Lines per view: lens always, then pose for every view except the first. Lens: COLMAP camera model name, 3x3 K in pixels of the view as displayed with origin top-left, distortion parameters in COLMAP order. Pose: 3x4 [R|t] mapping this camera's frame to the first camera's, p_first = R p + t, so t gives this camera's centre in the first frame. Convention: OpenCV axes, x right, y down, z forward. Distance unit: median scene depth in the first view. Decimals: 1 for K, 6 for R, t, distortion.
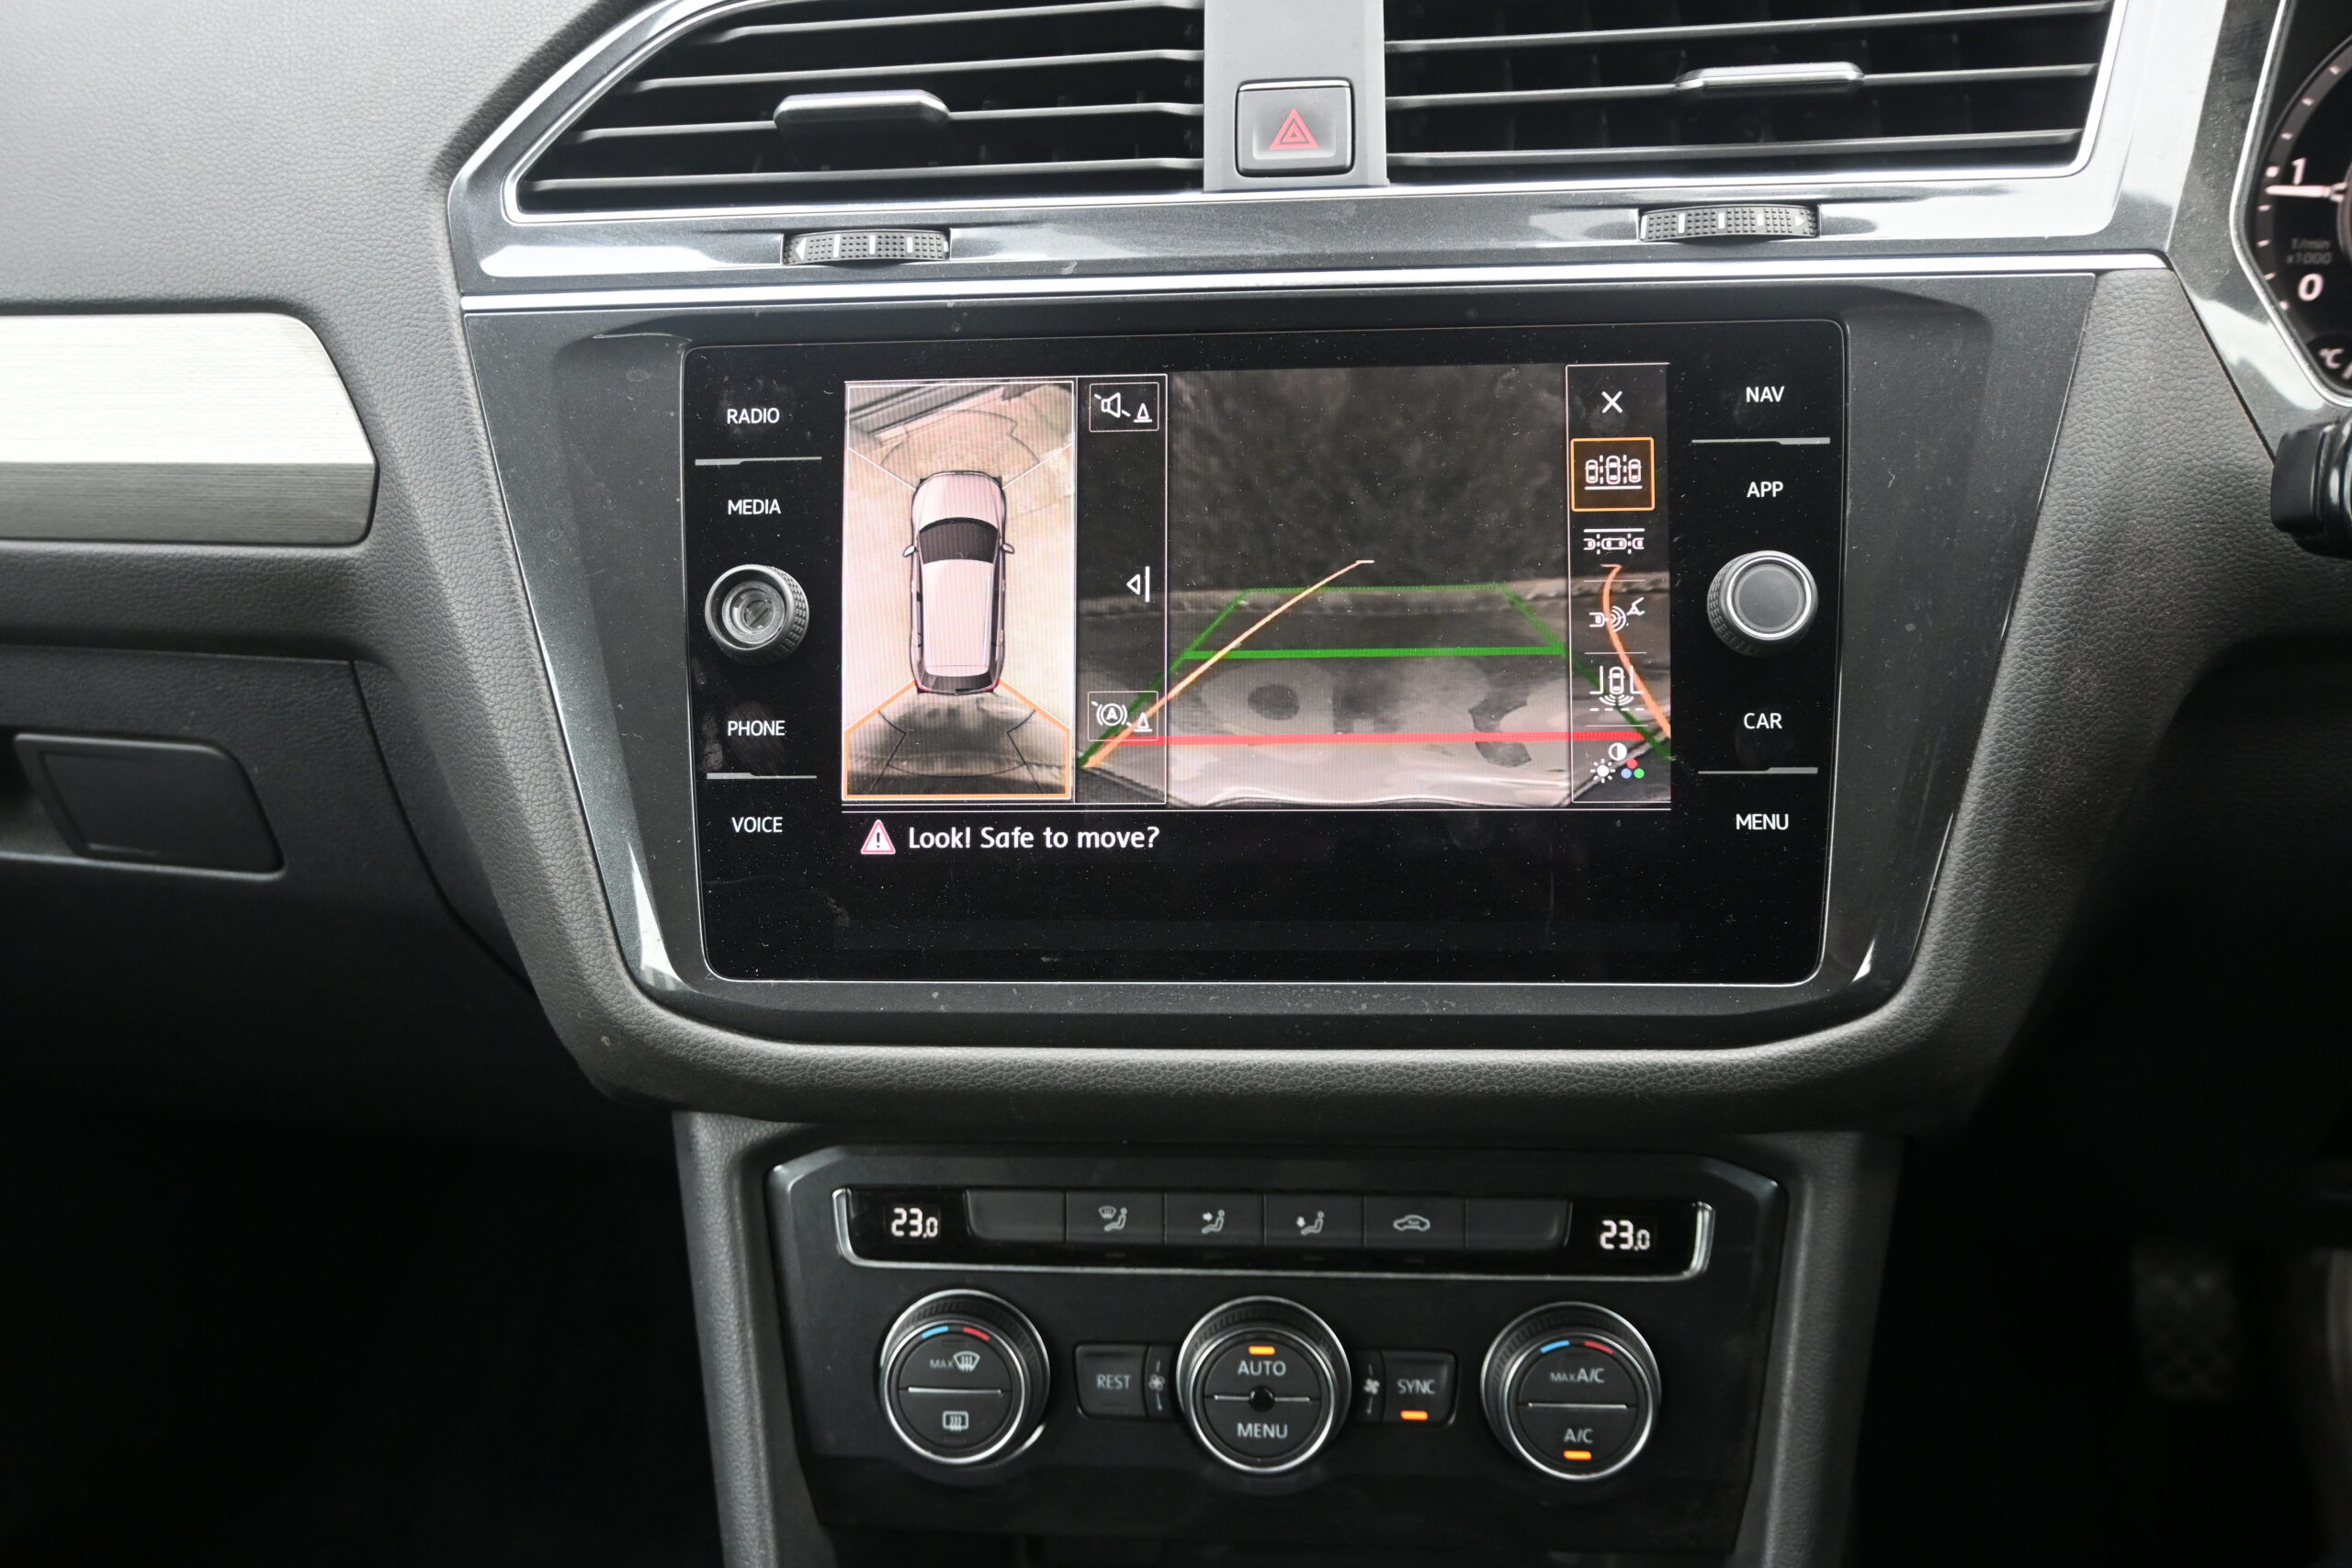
lens RADIAL K [[1872.3, 0, 1176.0], [0, 1872.3, 784.0], [0, 0, 1]] dist [-0.004430, 0.001405]
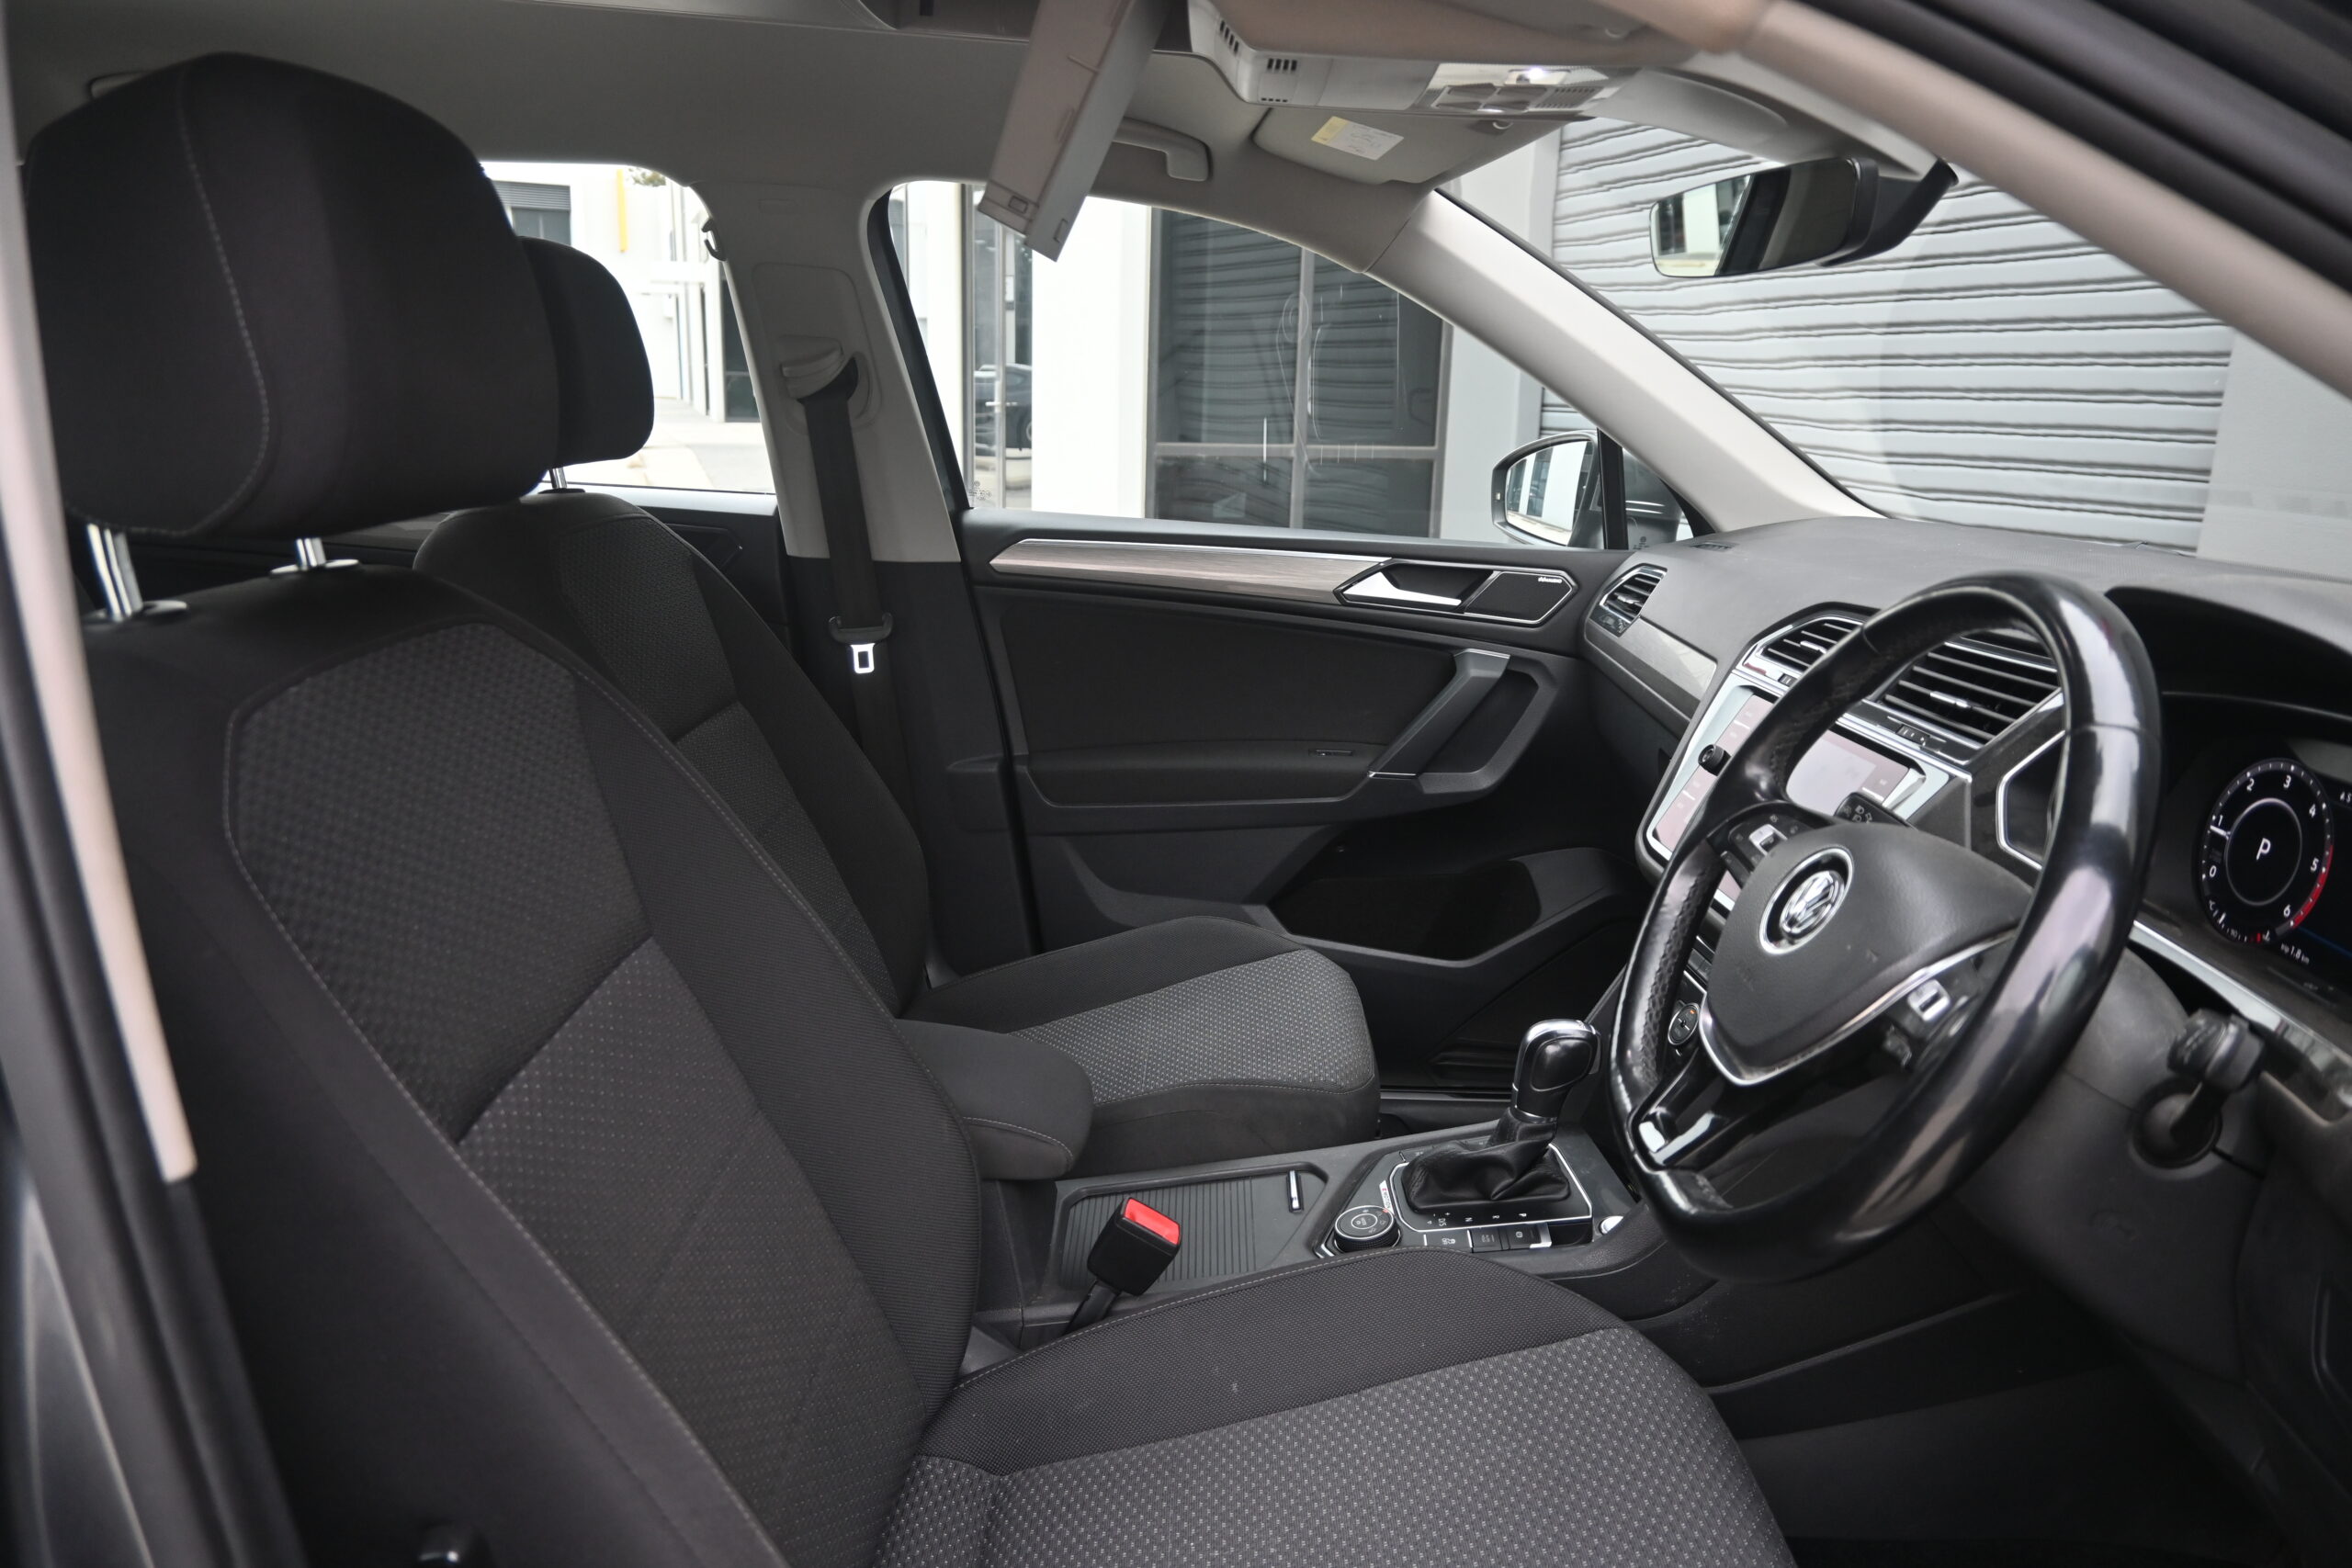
lens RADIAL K [[1617.6, 0, 1176.0], [0, 1617.6, 784.0], [0, 0, 1]] dist [-0.004105, -0.000102]
pose [[0.145025, 0.293898, -0.944771, 2.612028], [-0.497538, 0.847020, 0.187117, -0.116833], [0.855233, 0.442922, 0.269065, -0.732748]]
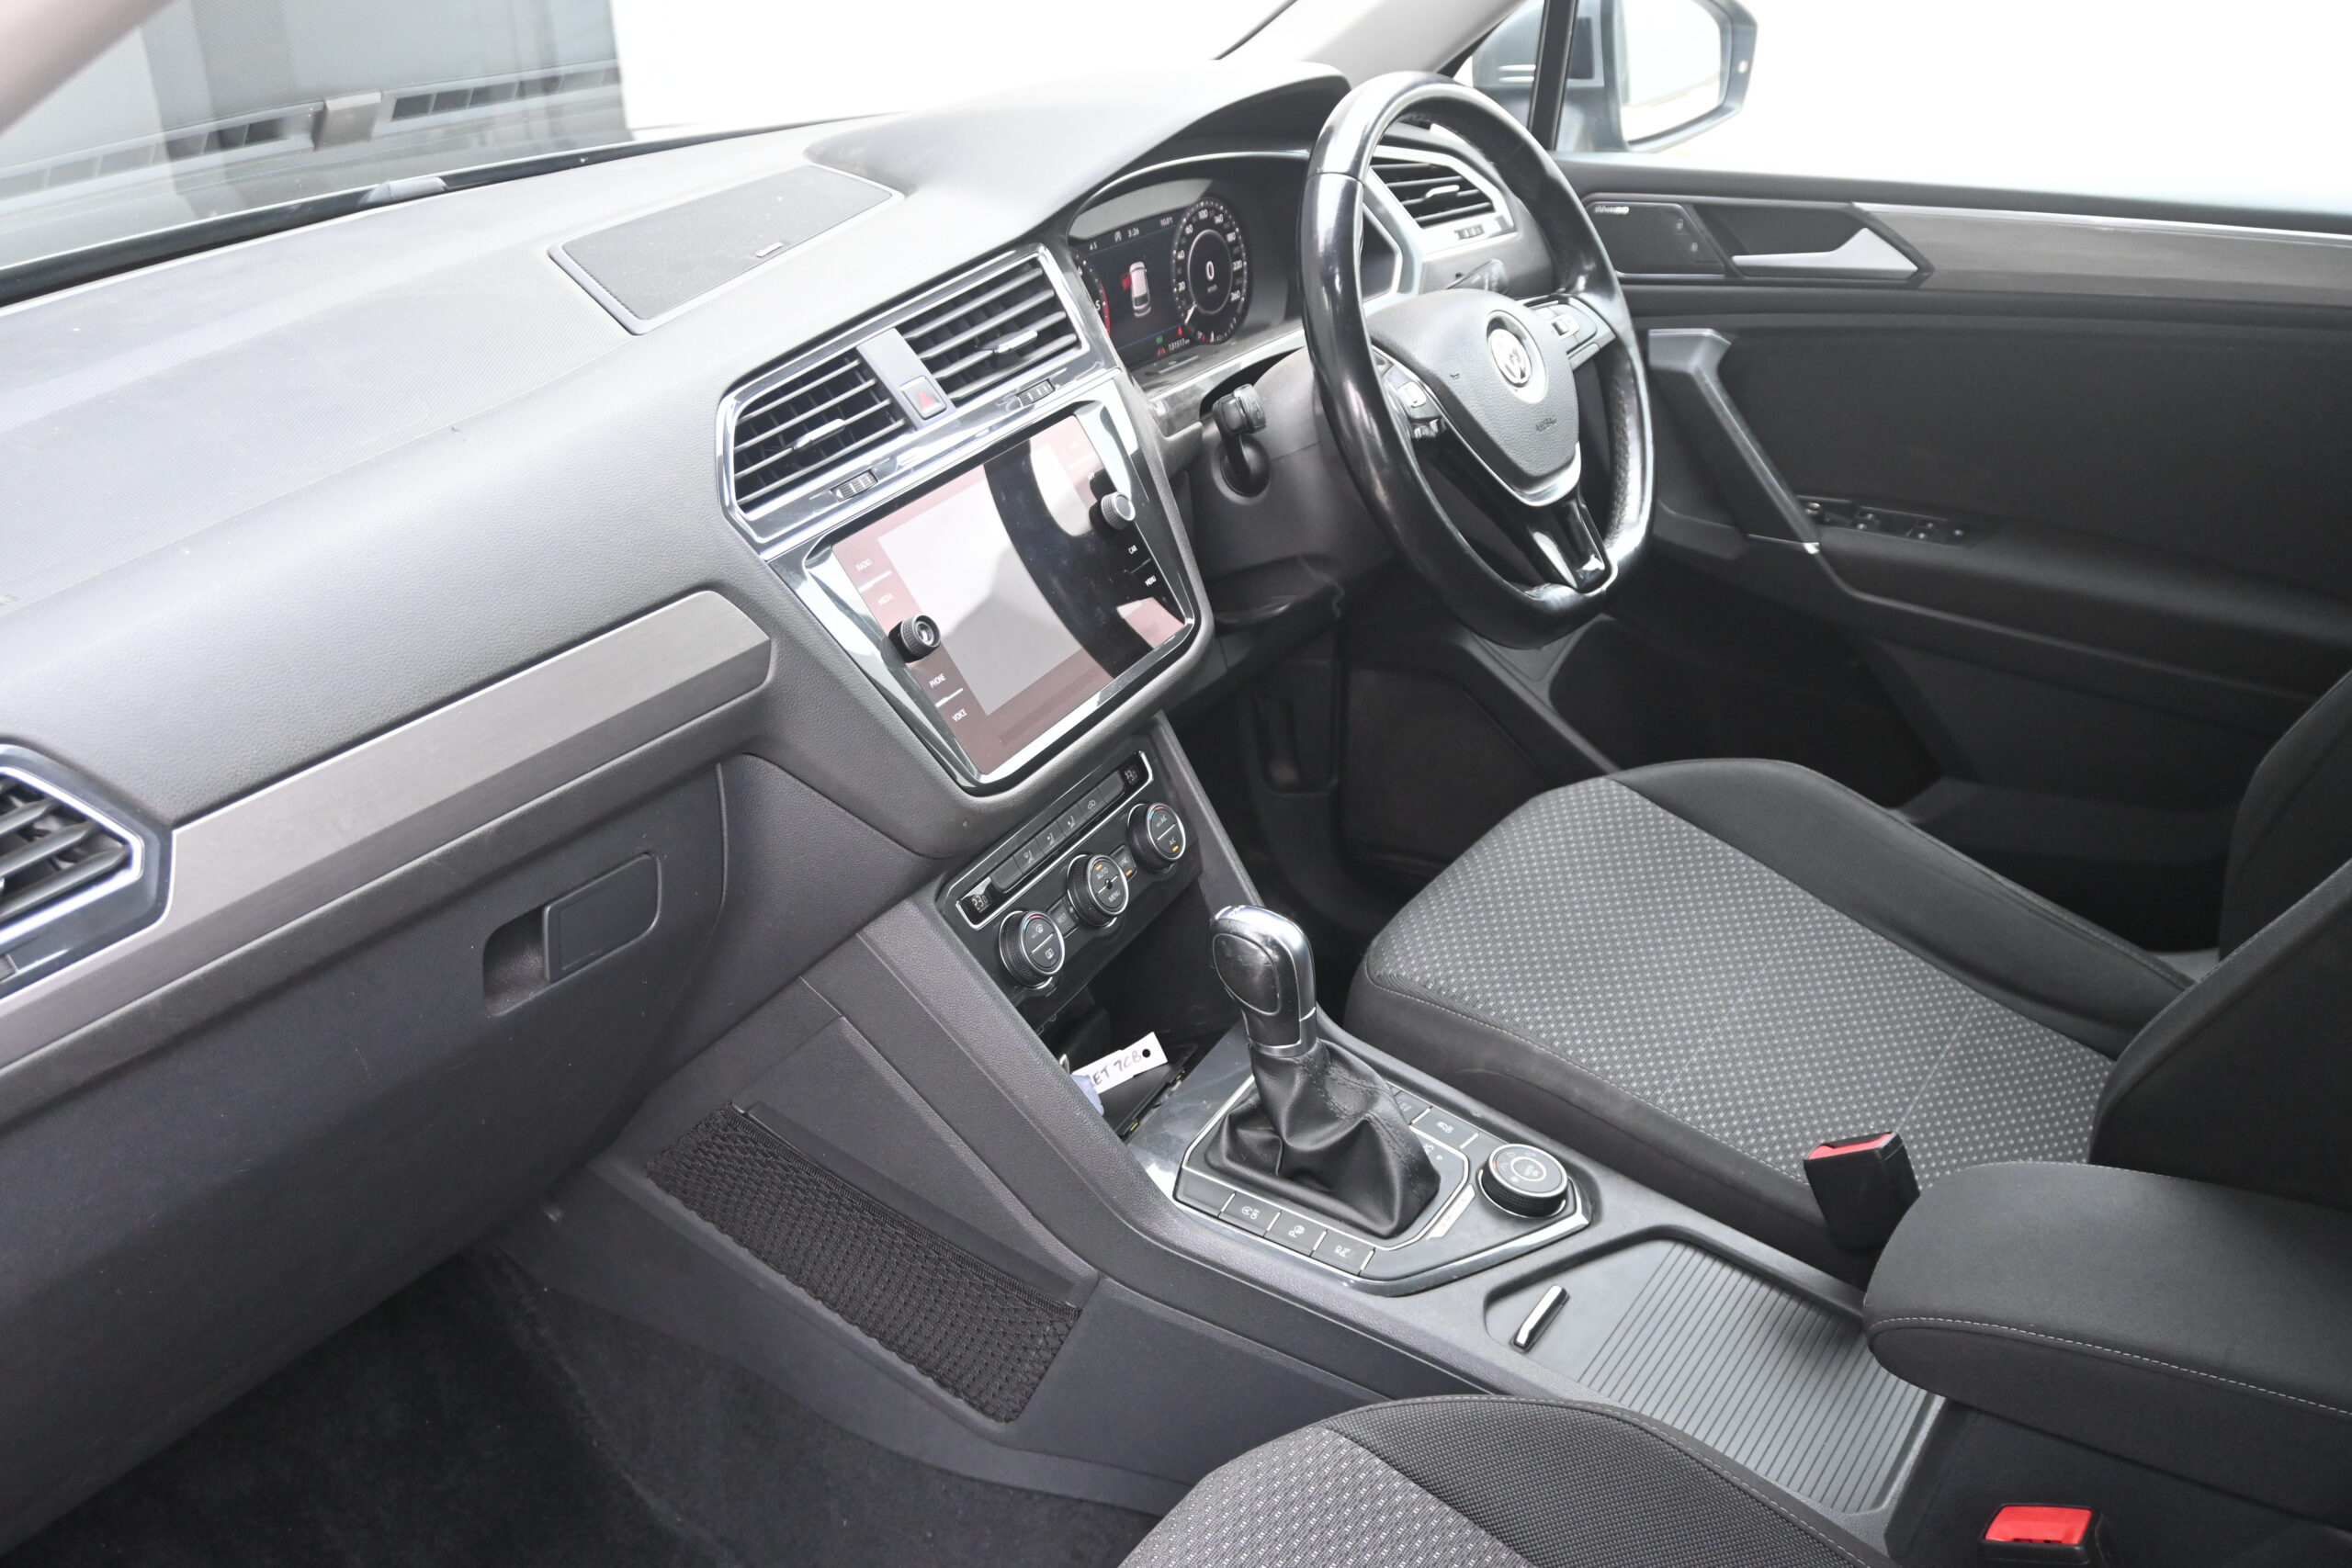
lens RADIAL K [[2326.4, 0, 1176.0], [0, 2326.4, 784.0], [0, 0, 1]] dist [0.004410, -0.008412]
pose [[0.383508, -0.364927, 0.848381, -2.610867], [0.449350, 0.876286, 0.173803, -0.285836], [-0.806849, 0.314566, 0.500043, -0.653780]]
